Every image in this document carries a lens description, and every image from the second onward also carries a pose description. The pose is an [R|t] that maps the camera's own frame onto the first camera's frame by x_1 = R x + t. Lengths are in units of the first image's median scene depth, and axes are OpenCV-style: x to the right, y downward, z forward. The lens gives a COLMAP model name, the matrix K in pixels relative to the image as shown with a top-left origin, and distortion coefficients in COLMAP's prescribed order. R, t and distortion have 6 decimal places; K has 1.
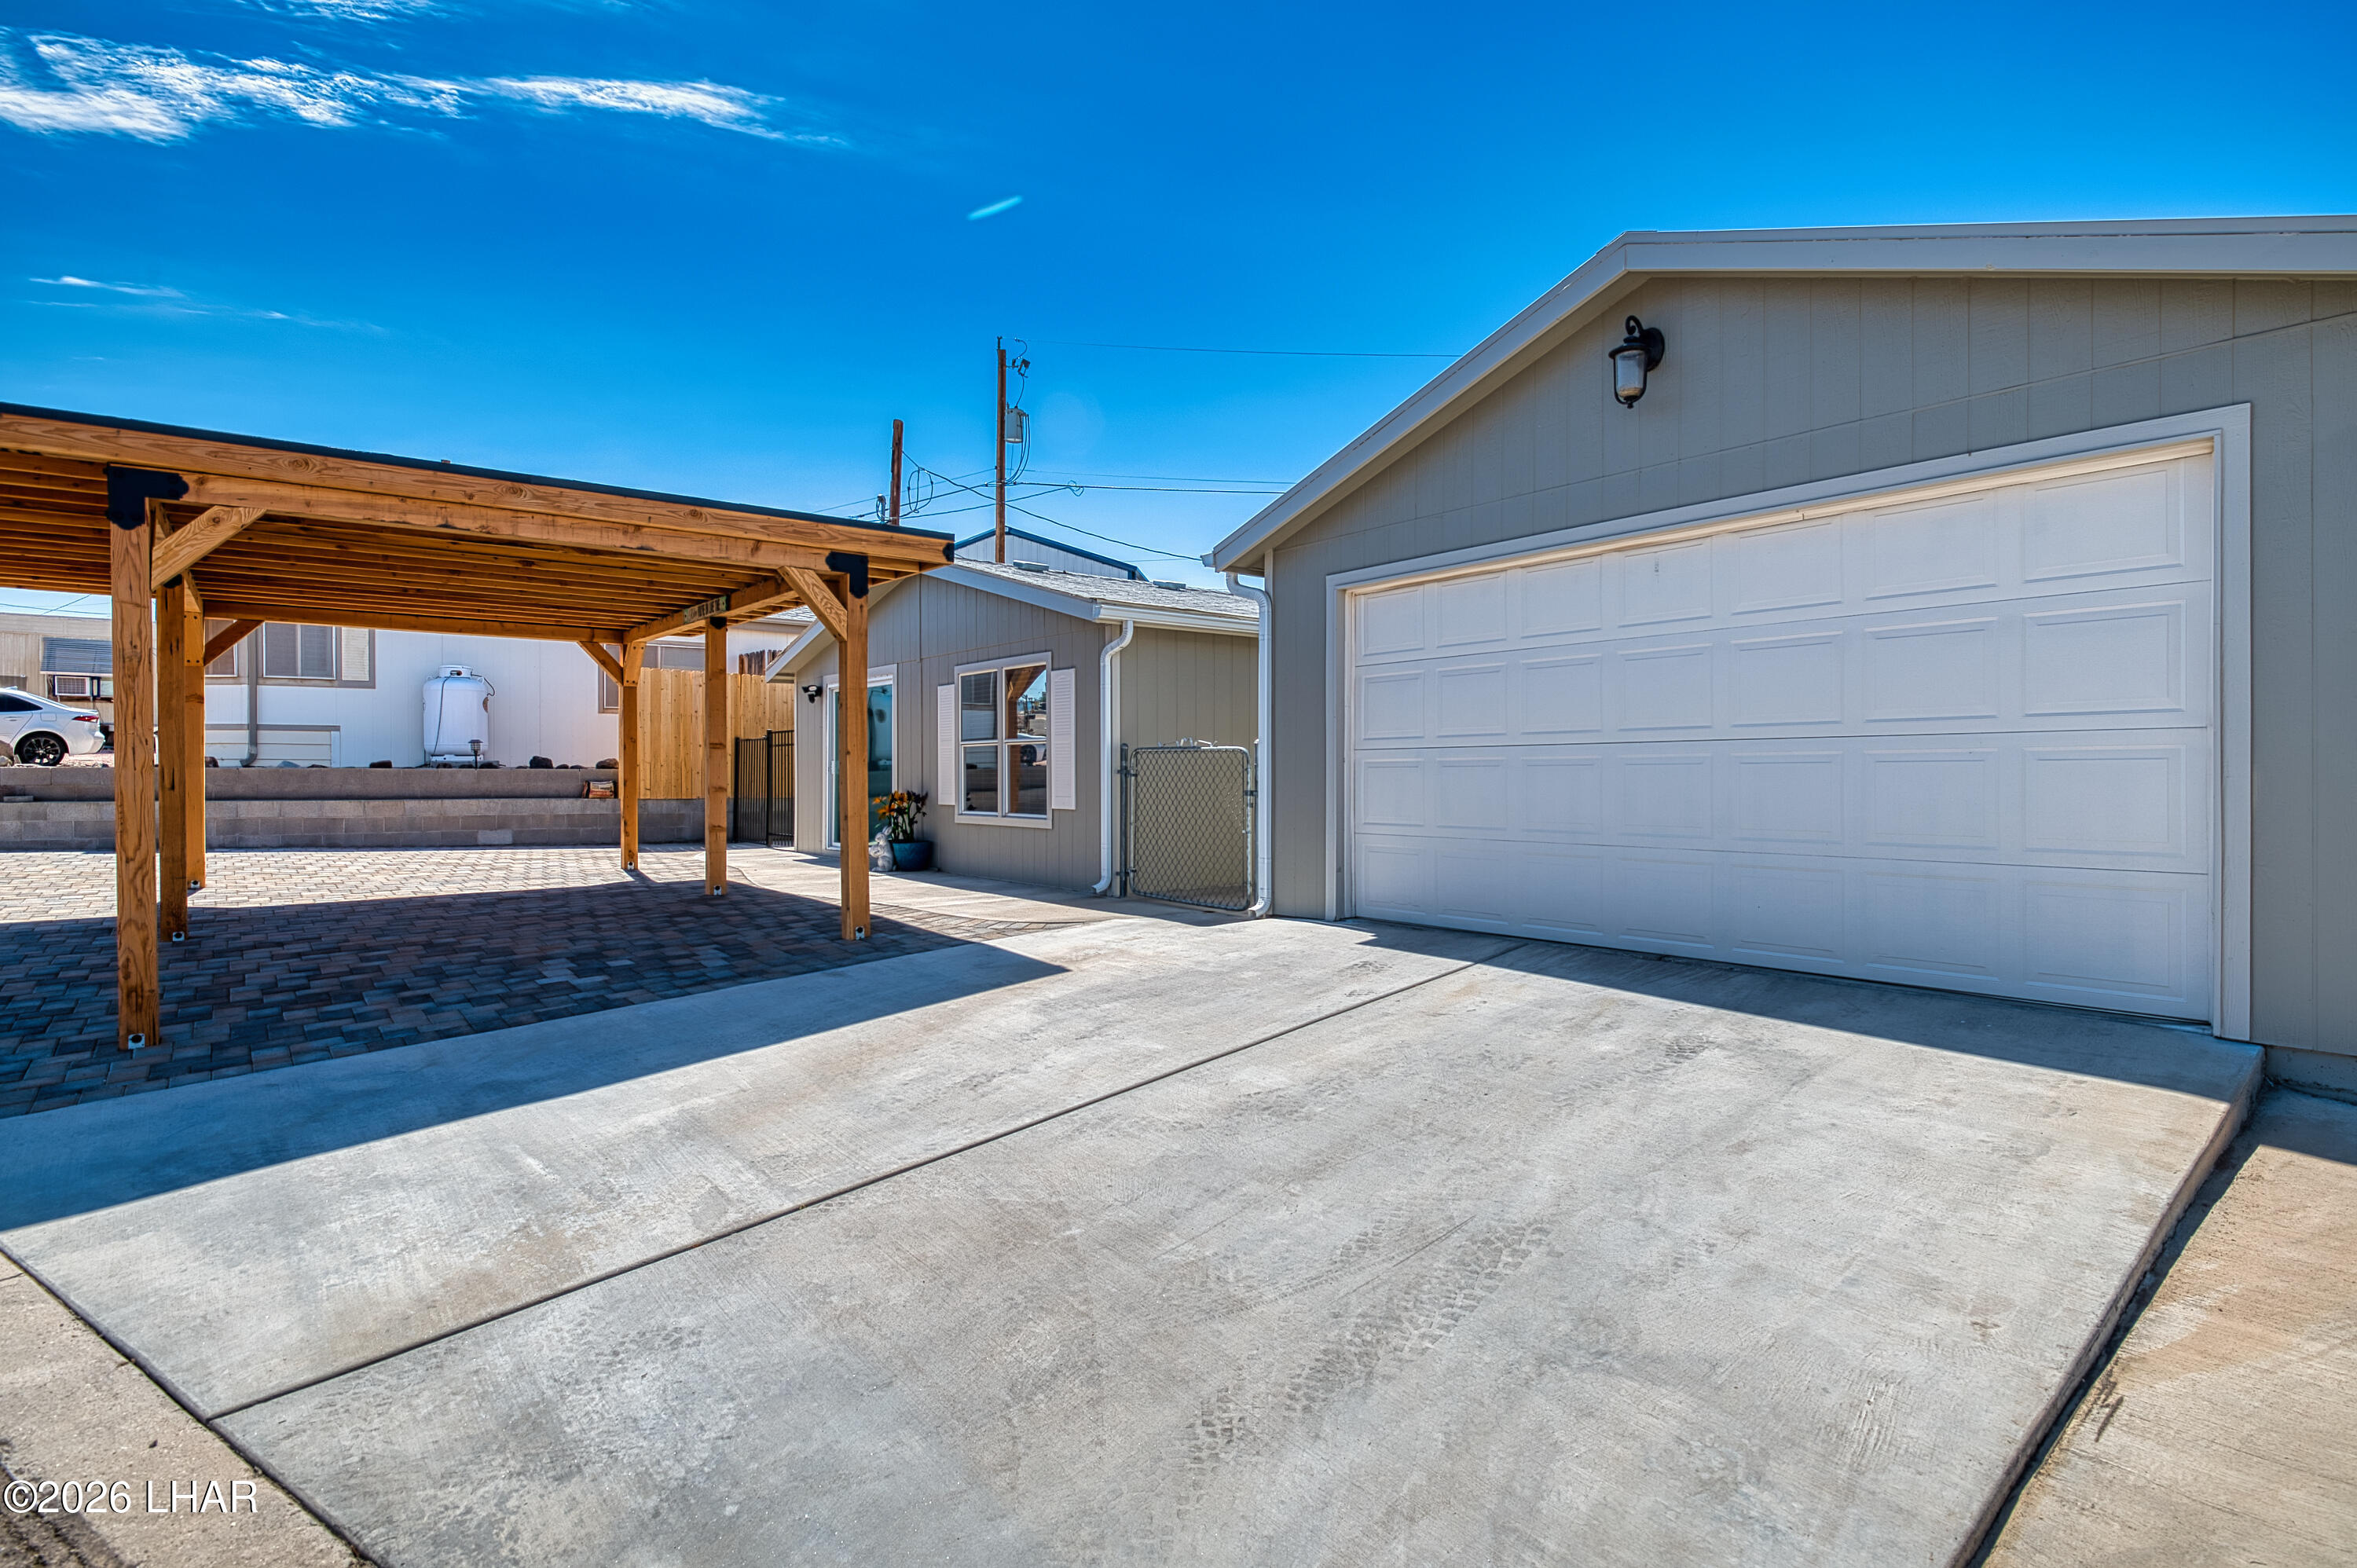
lens RADIAL K [[1148.6, 0, 1191.3], [0, 1148.6, 786.0], [0, 0, 1]] dist [-0.016657, -0.001633]
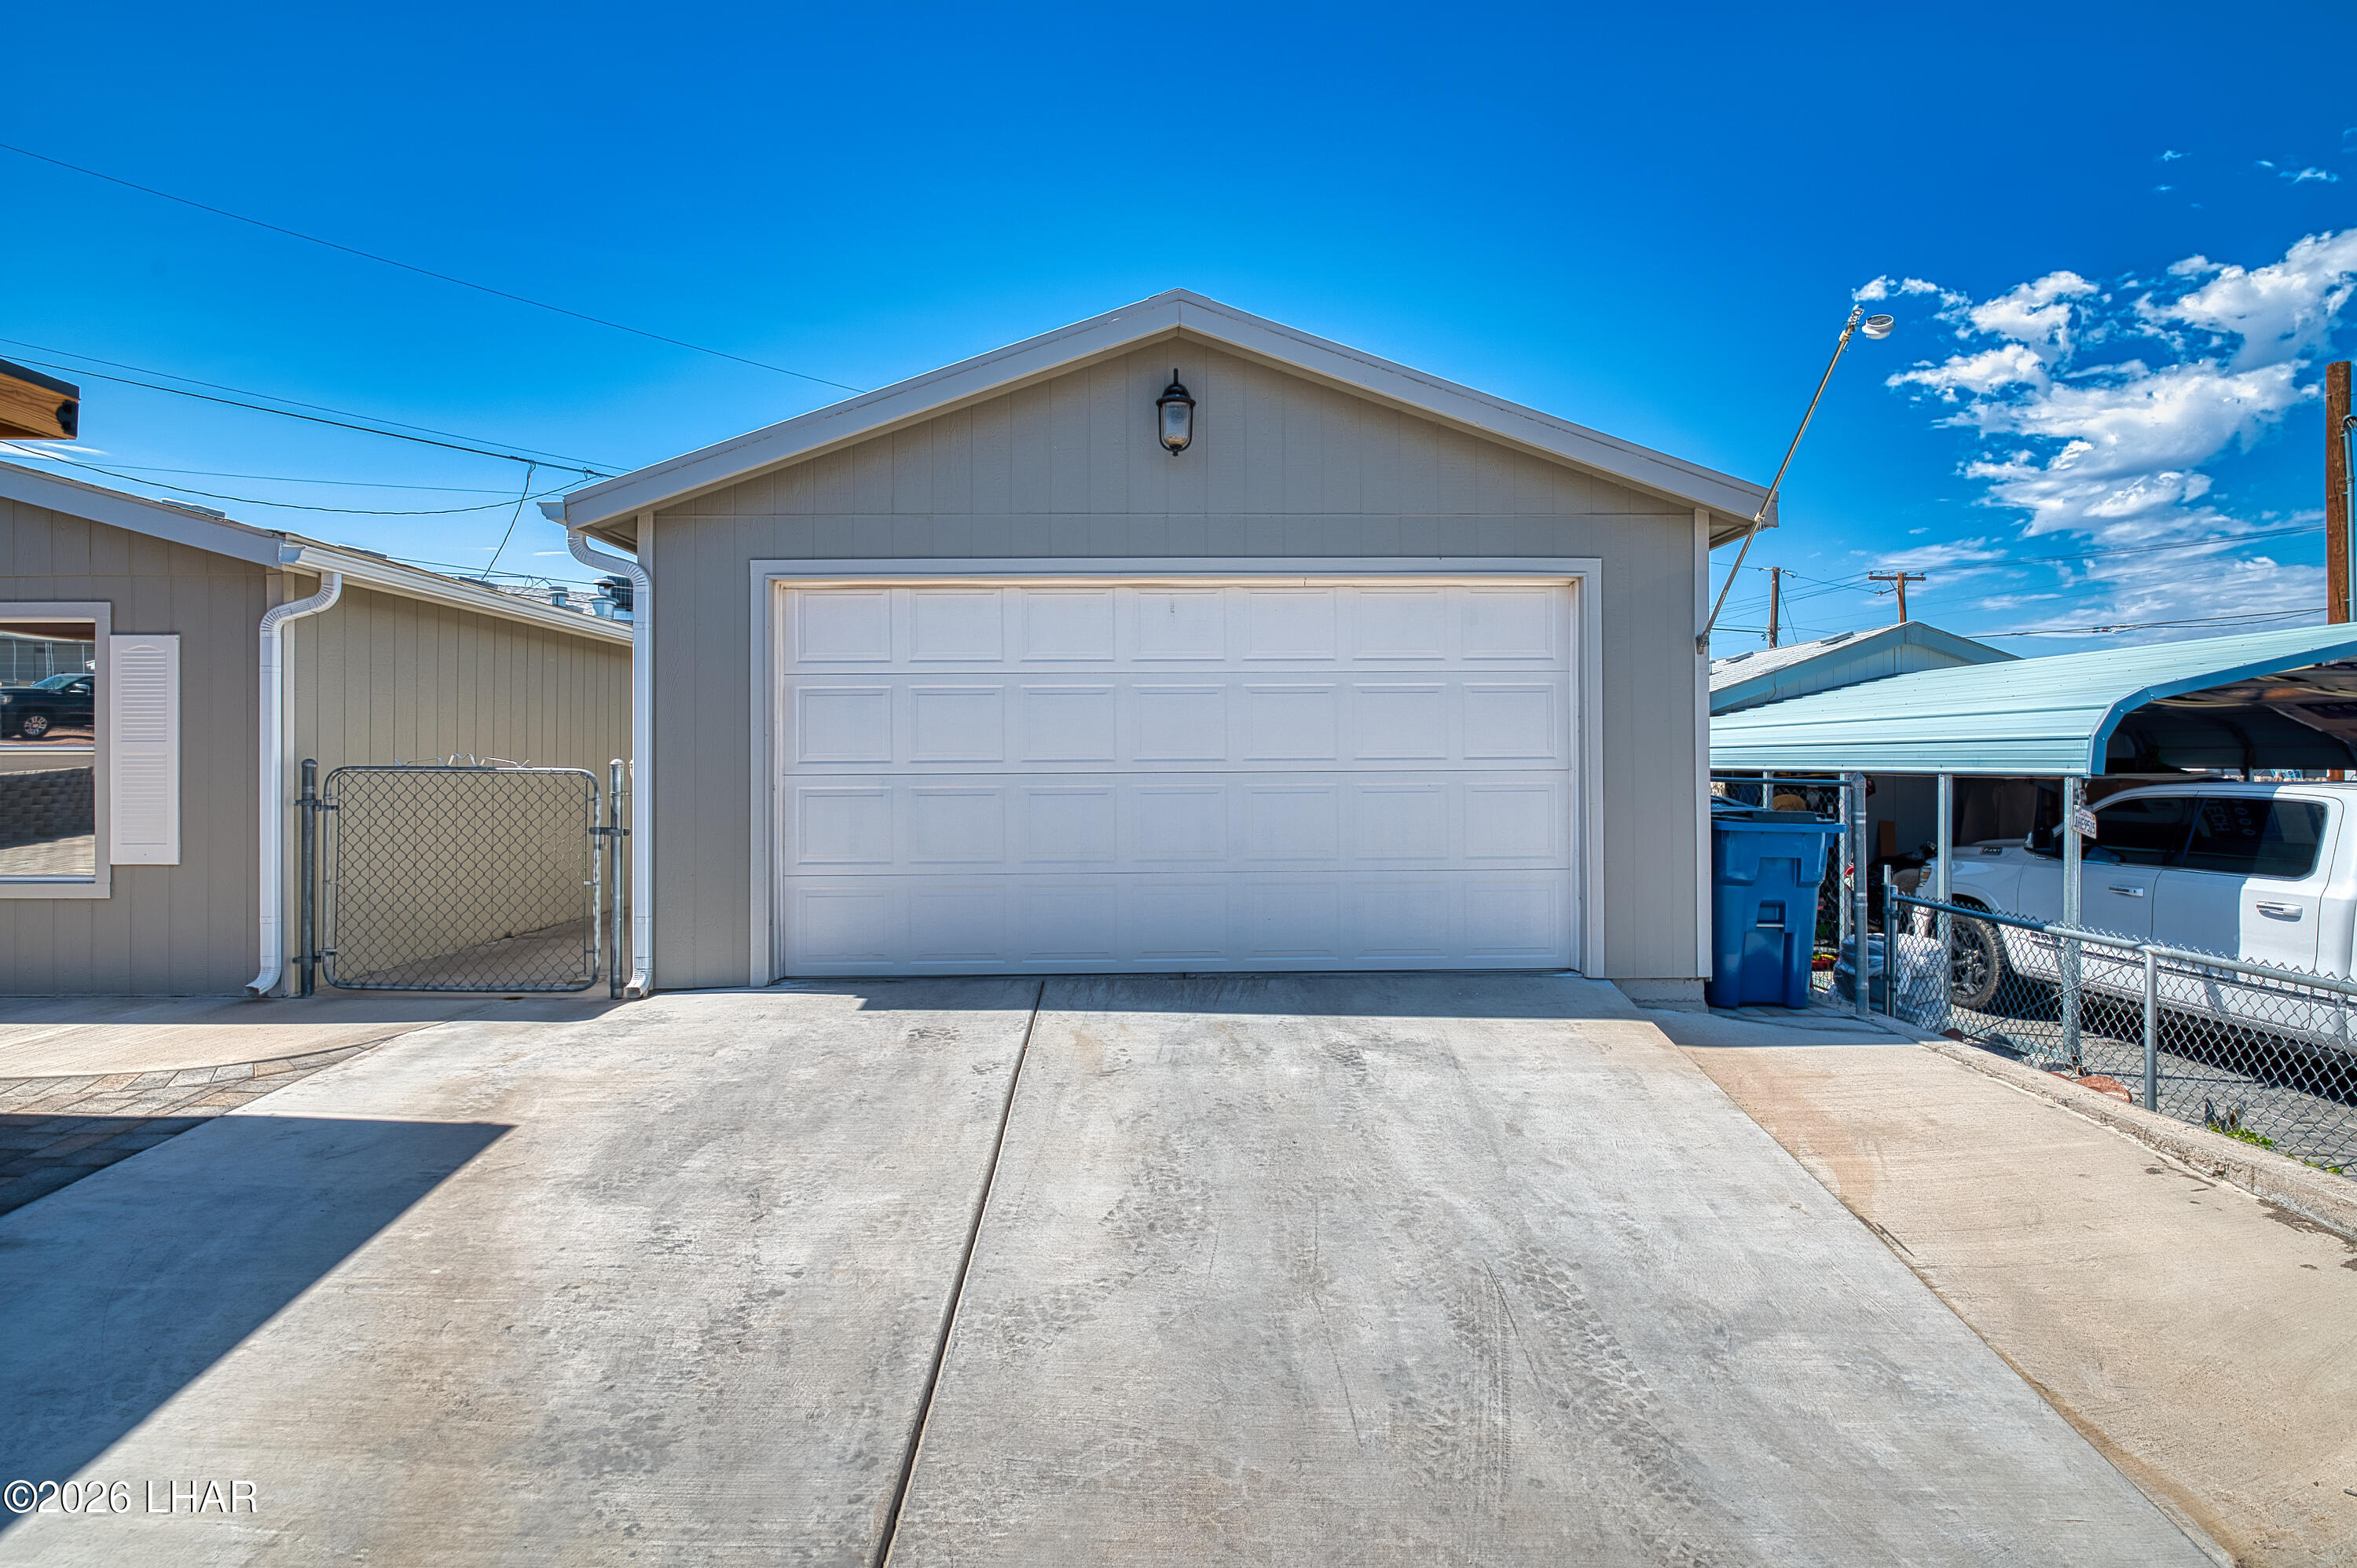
lens RADIAL K [[1148.6, 0, 1170.4], [0, 1148.6, 767.3], [0, 0, 1]] dist [-0.016657, -0.001633]
pose [[0.612531, -0.001265, 0.790446, -0.488087], [0.011519, 0.999907, -0.007326, -0.040150], [-0.790363, 0.013593, 0.612488, 0.392949]]
